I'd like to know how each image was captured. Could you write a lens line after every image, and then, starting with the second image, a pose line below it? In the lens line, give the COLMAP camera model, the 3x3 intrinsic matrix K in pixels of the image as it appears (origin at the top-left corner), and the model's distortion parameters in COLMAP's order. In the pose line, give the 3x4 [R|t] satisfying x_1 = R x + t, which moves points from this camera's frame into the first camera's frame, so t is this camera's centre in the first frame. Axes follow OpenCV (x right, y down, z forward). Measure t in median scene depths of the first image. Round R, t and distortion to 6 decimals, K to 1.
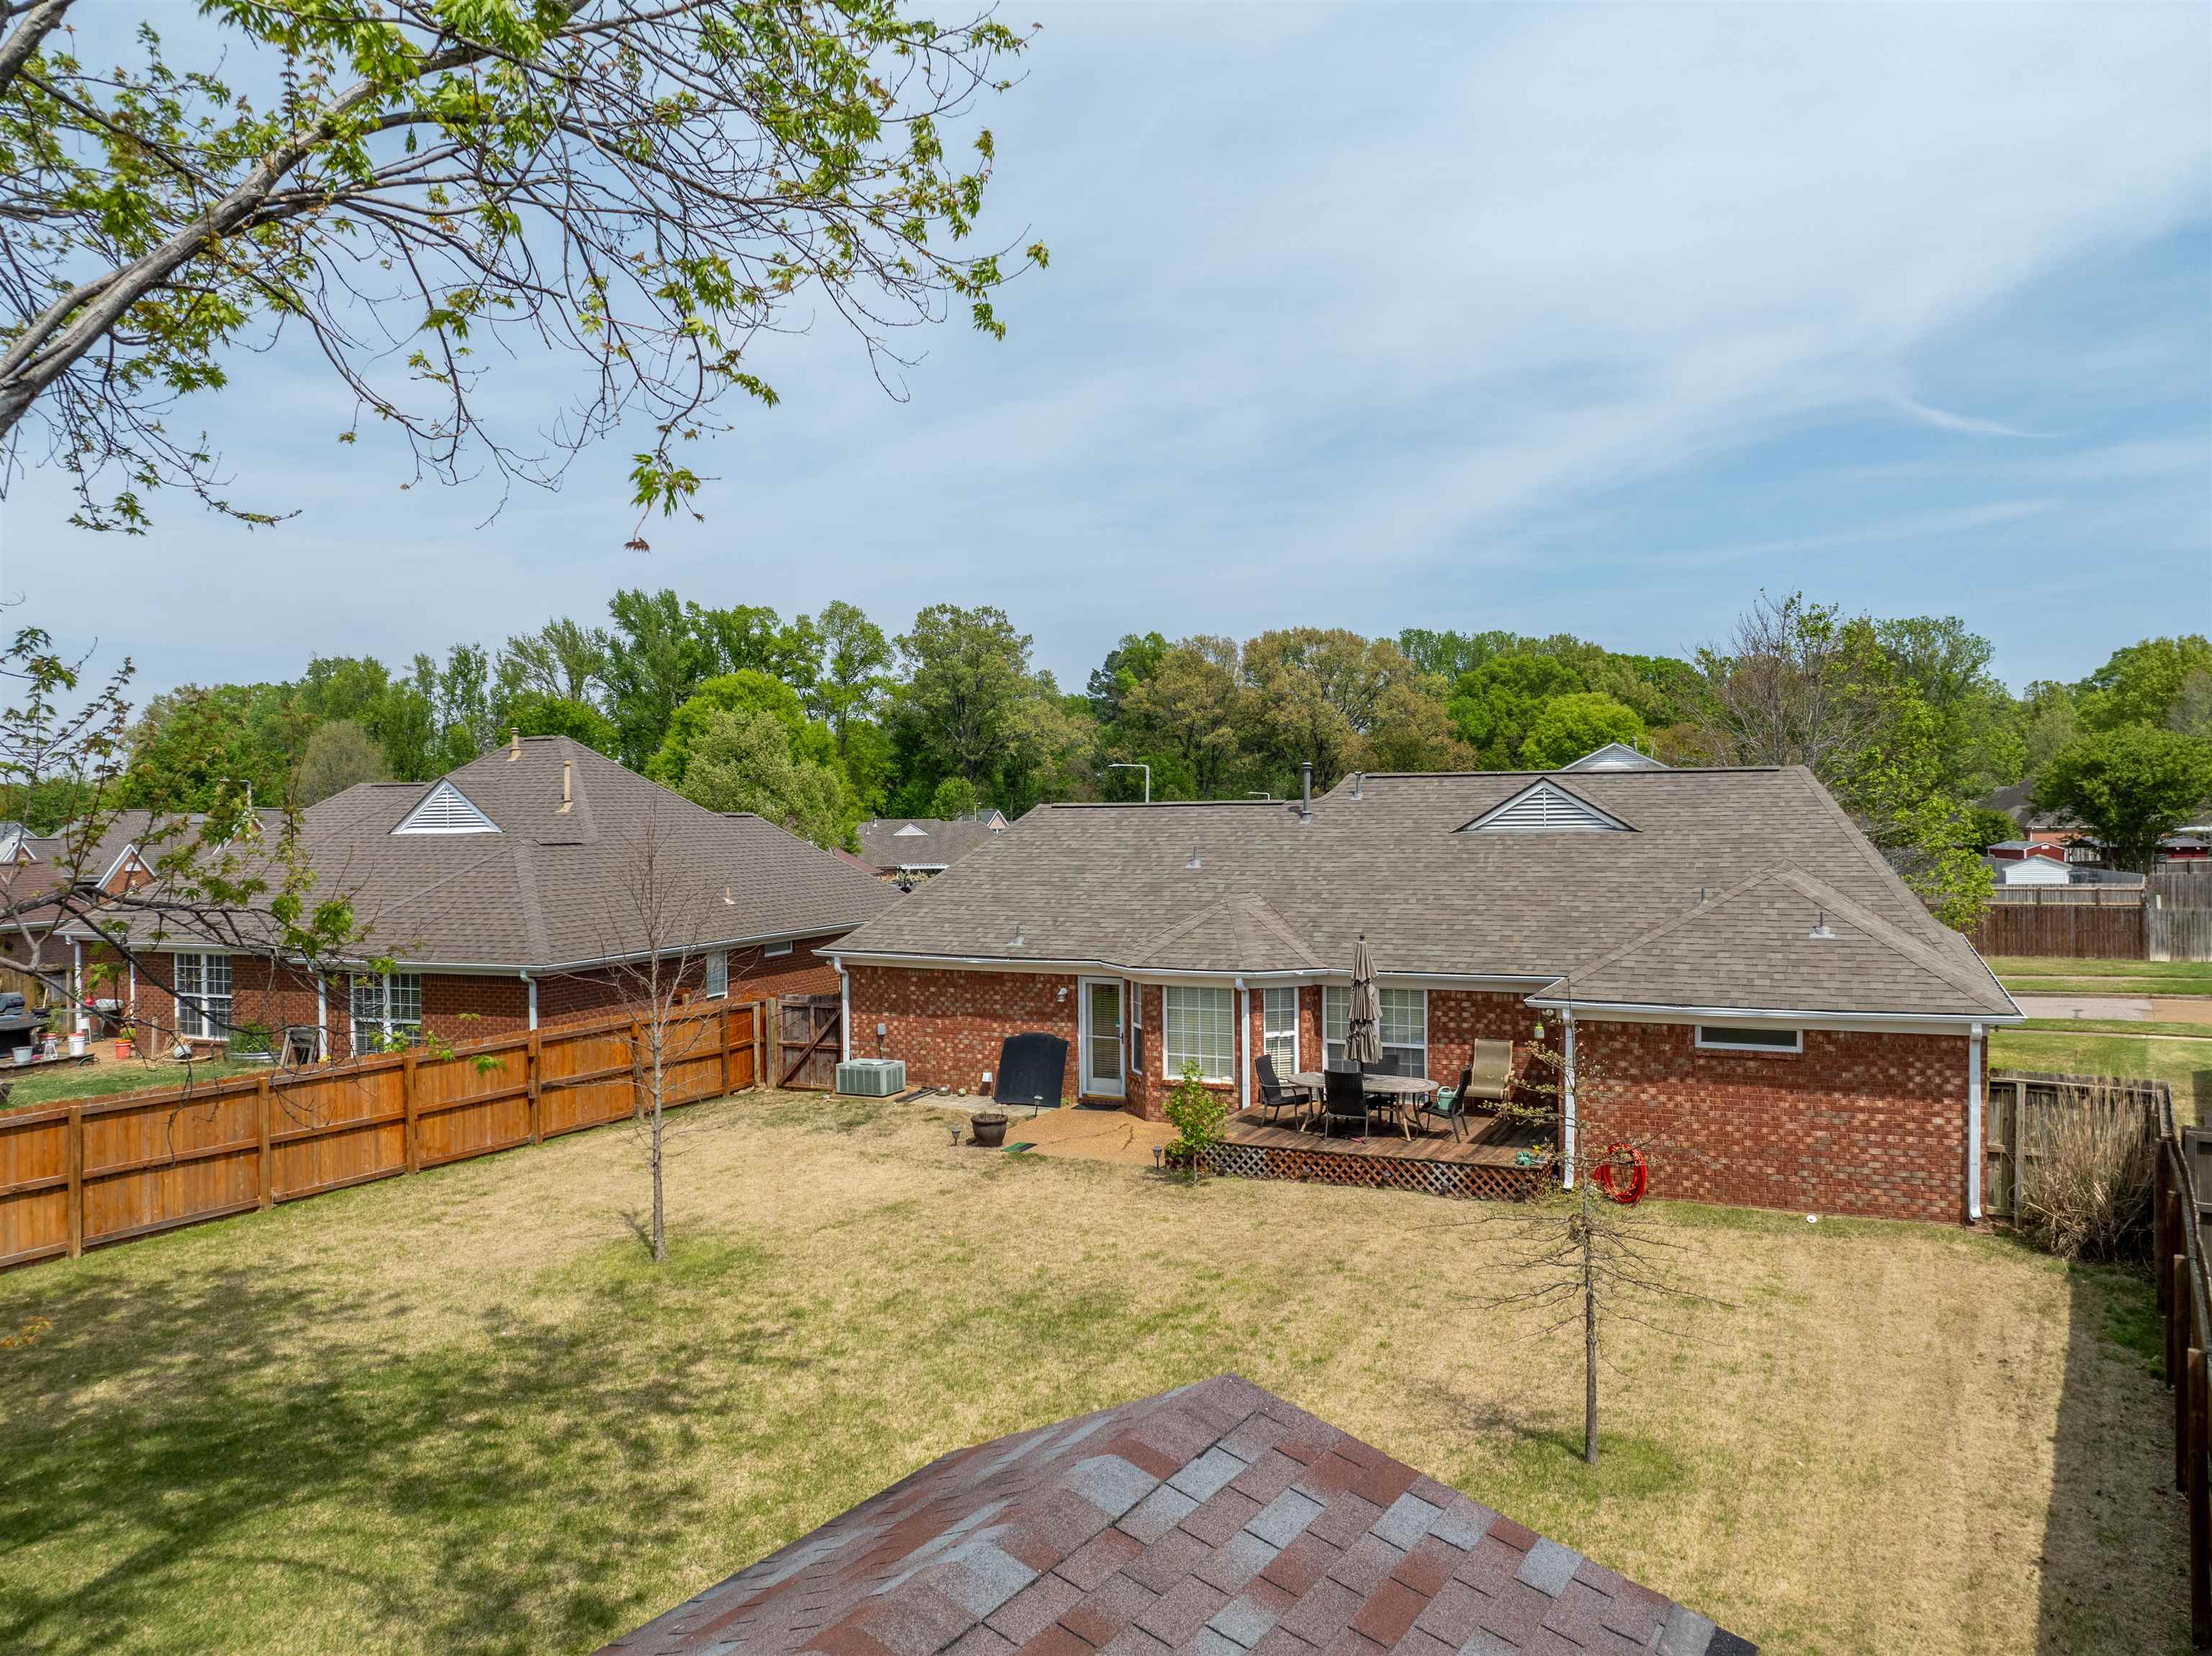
lens RADIAL K [[1561.0, 0, 1106.0], [0, 1561.0, 828.0], [0, 0, 1]] dist [-0.045844, 0.007300]
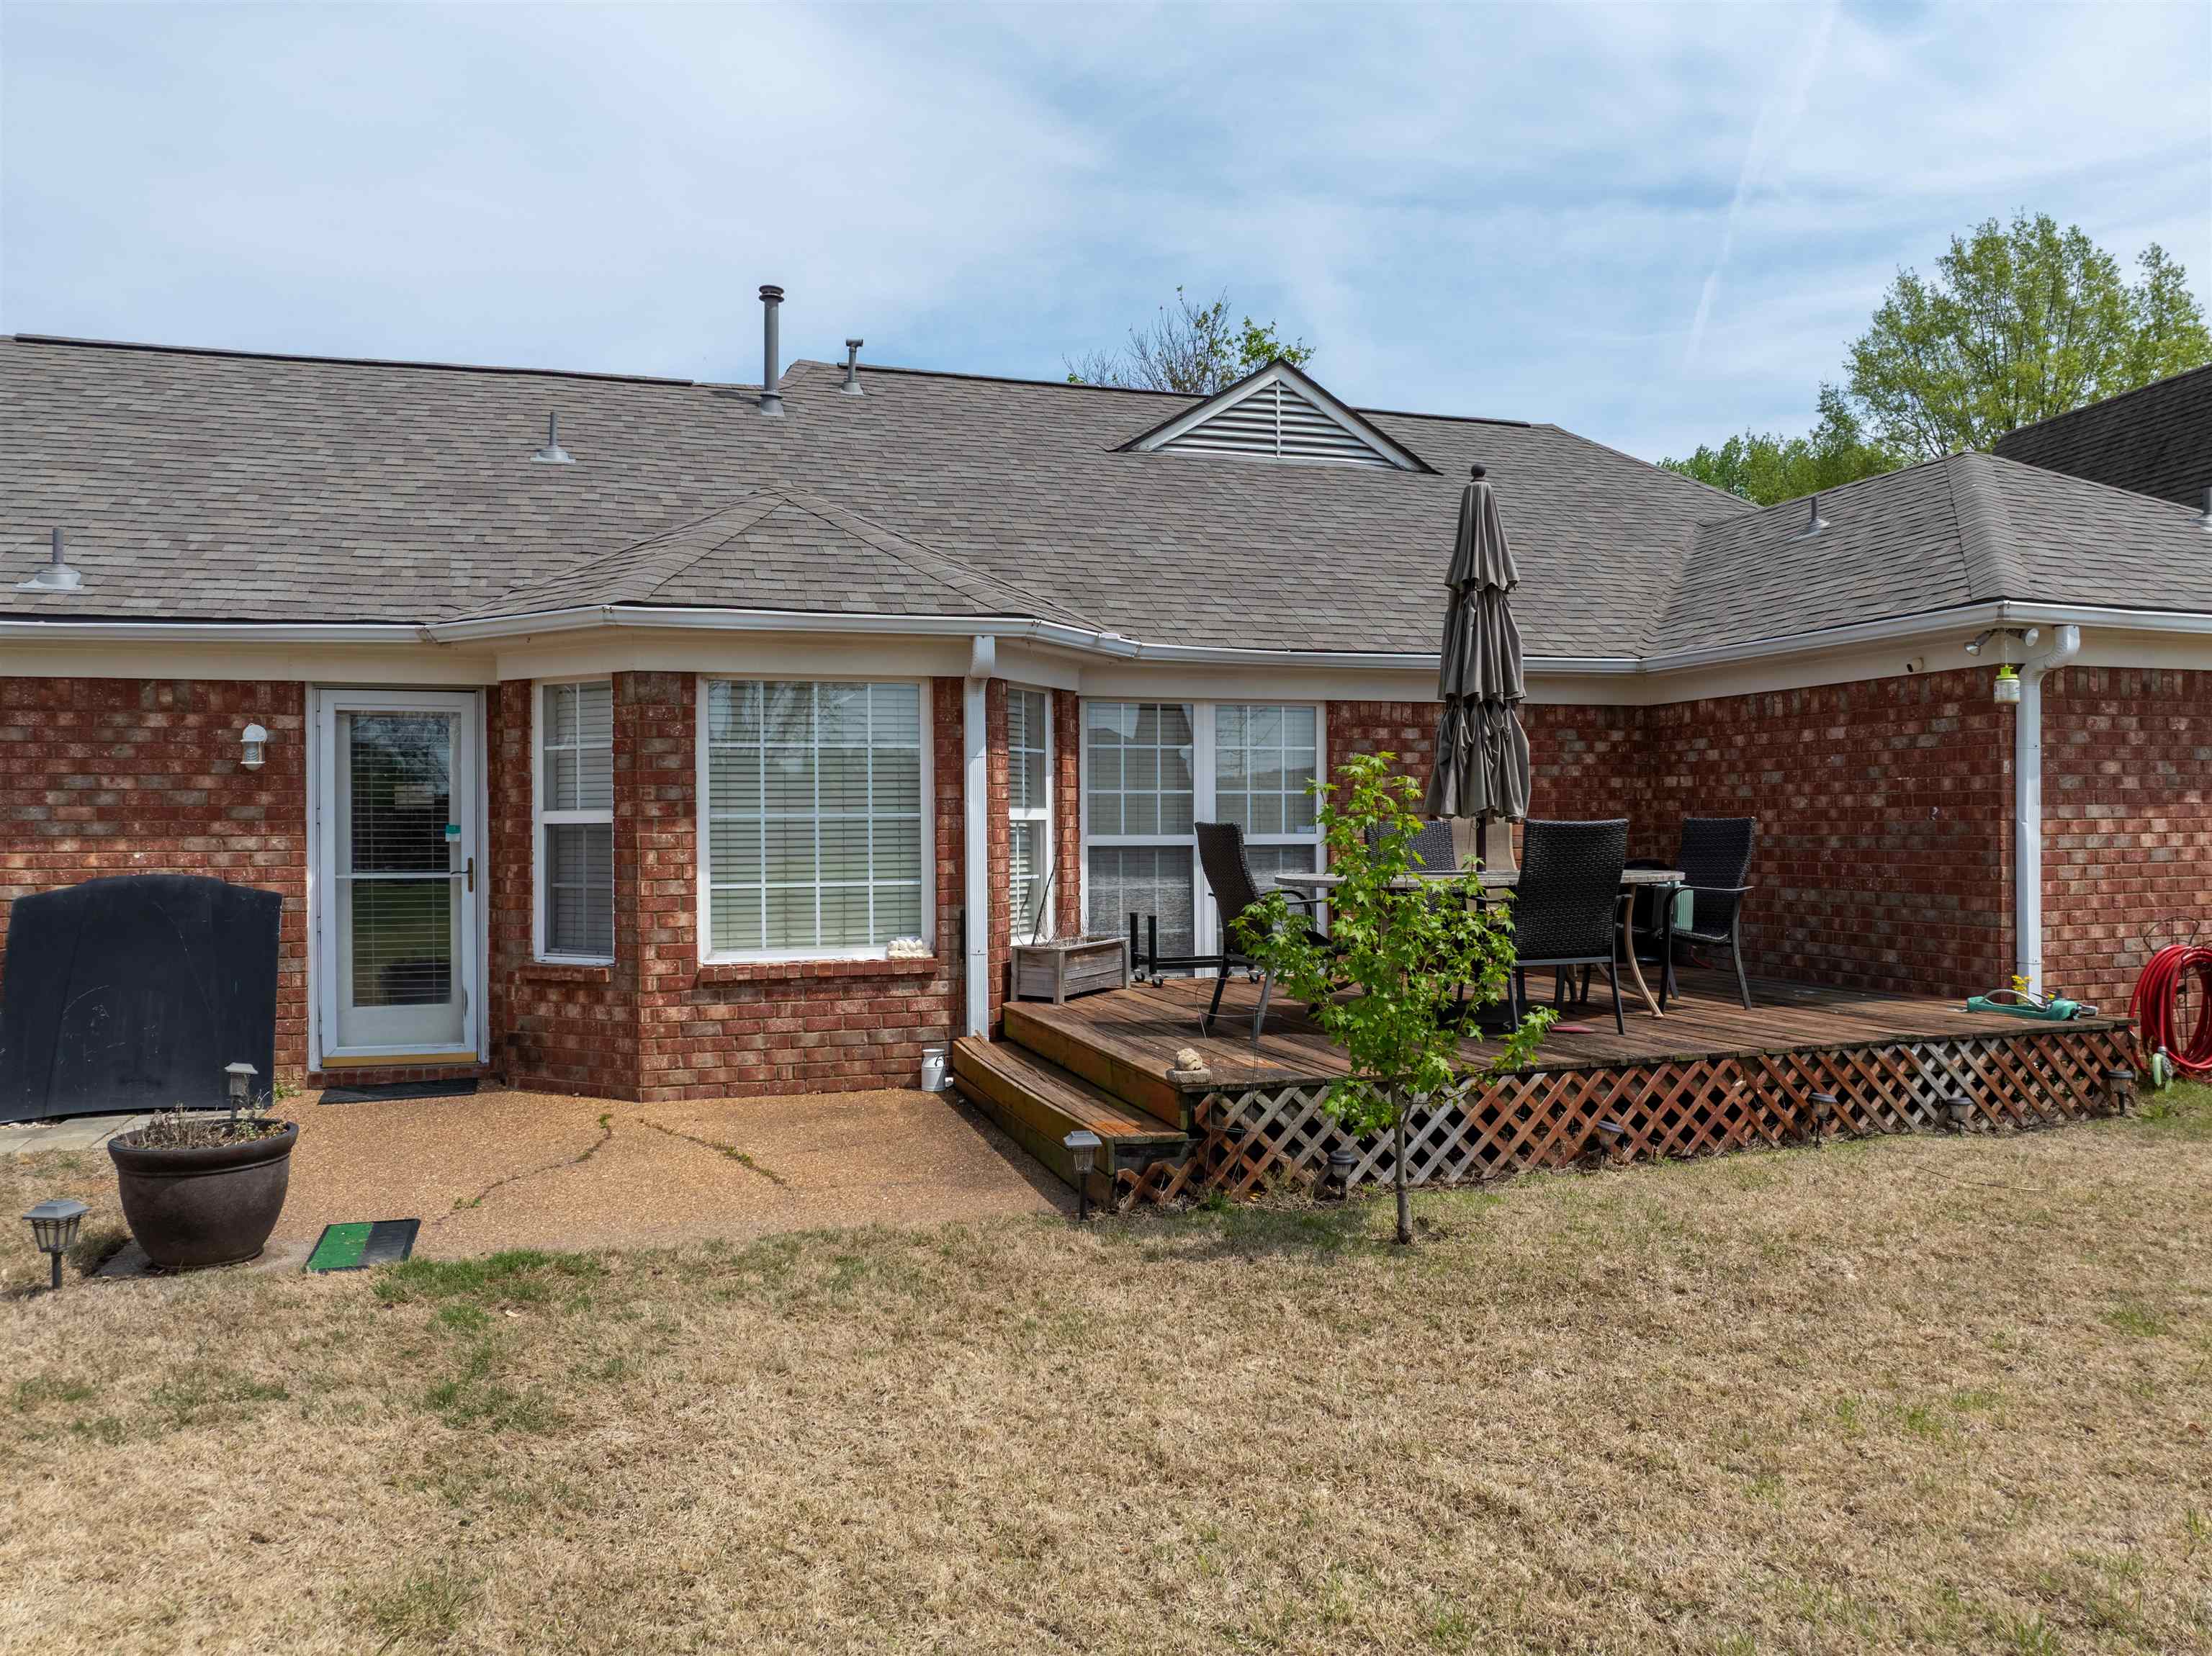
lens RADIAL K [[1561.0, 0, 1106.0], [0, 1561.0, 828.0], [0, 0, 1]] dist [-0.045844, 0.007300]
pose [[0.717621, 0.003810, 0.696423, -0.165132], [0.005836, 0.999917, -0.011483, 0.176766], [-0.696409, 0.012305, 0.717539, 0.914041]]
